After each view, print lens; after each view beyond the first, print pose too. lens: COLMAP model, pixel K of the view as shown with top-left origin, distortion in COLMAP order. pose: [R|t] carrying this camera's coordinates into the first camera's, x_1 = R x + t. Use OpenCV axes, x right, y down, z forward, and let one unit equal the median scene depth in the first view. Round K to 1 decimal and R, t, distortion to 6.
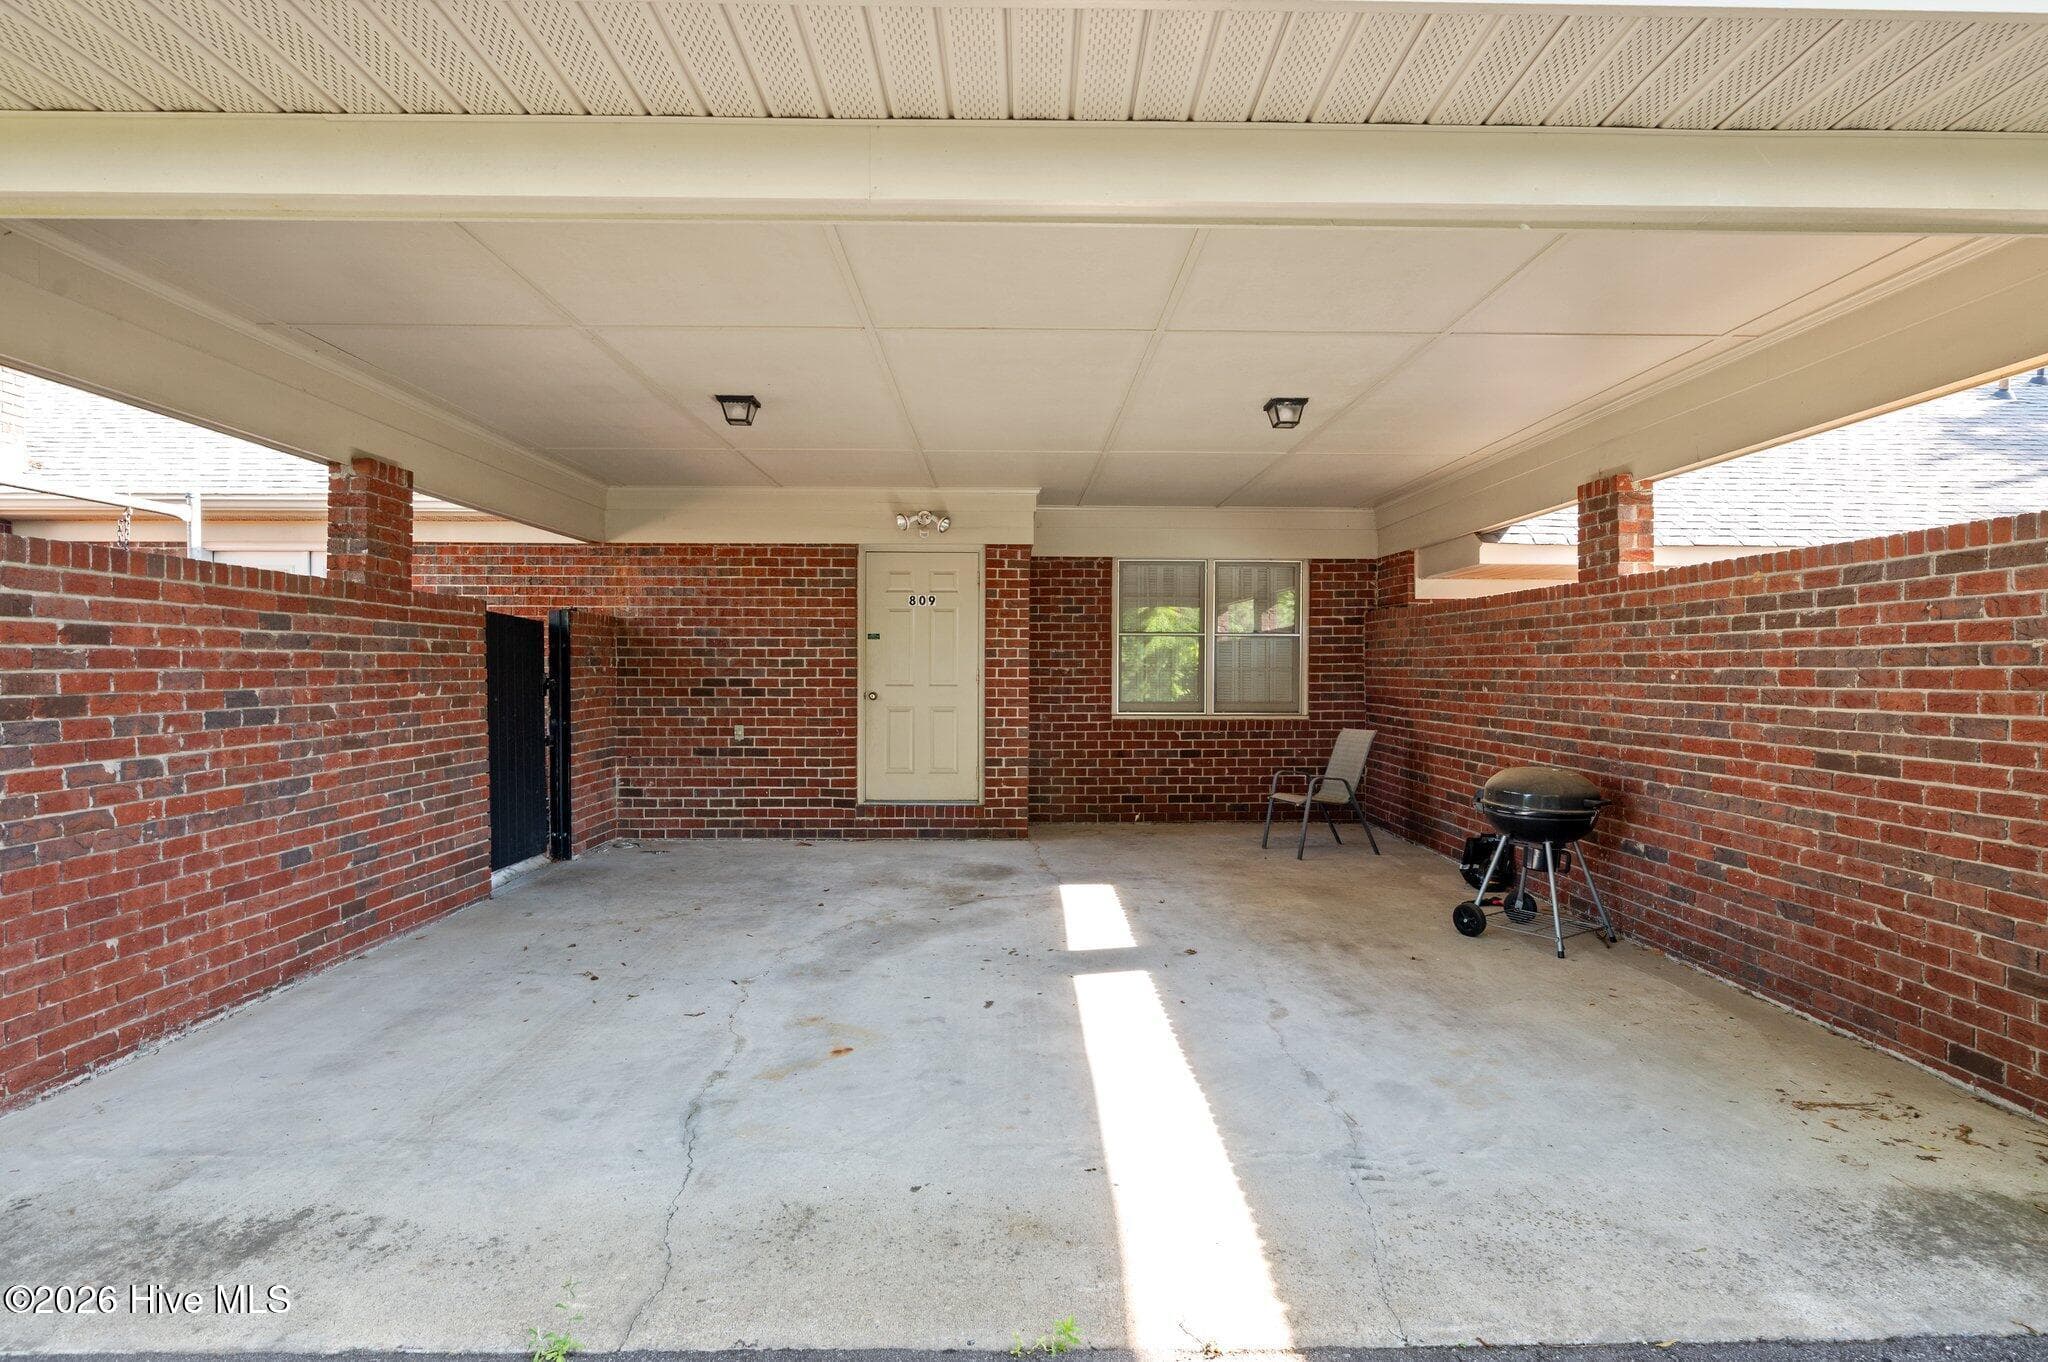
lens RADIAL K [[1075.6, 0, 1031.2], [0, 1075.6, 710.1], [0, 0, 1]] dist [-0.008112, 0.000085]
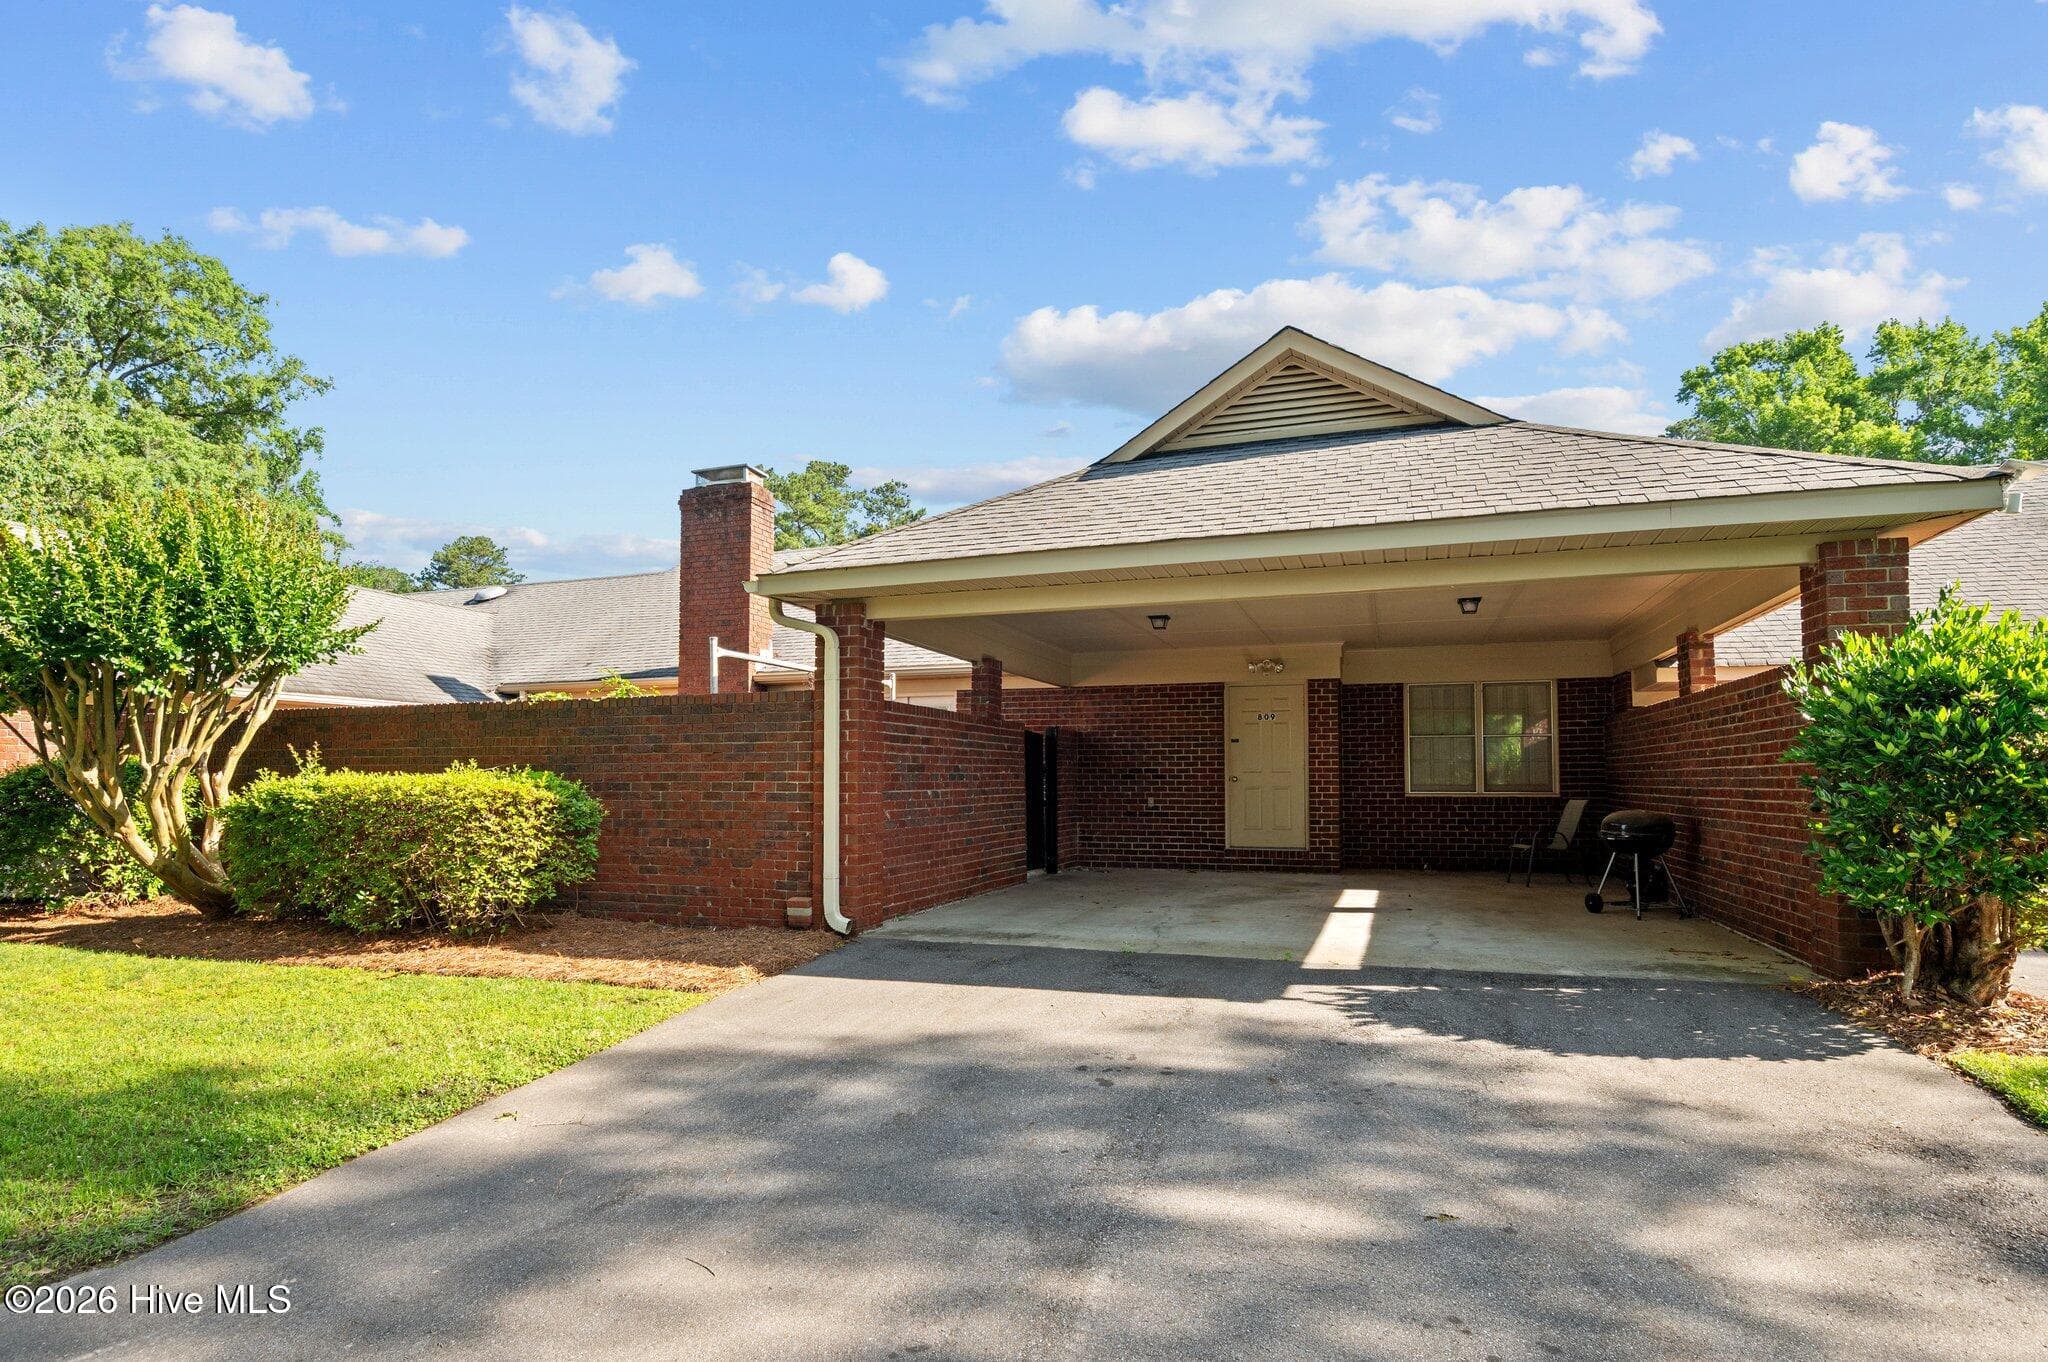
lens RADIAL K [[1075.6, 0, 1031.2], [0, 1075.6, 710.1], [0, 0, 1]] dist [-0.008112, 0.000085]
pose [[0.941891, -0.026791, -0.334850, 0.099776], [-0.008004, 0.994742, -0.102103, 0.049464], [0.335824, 0.098850, 0.936723, -0.569390]]
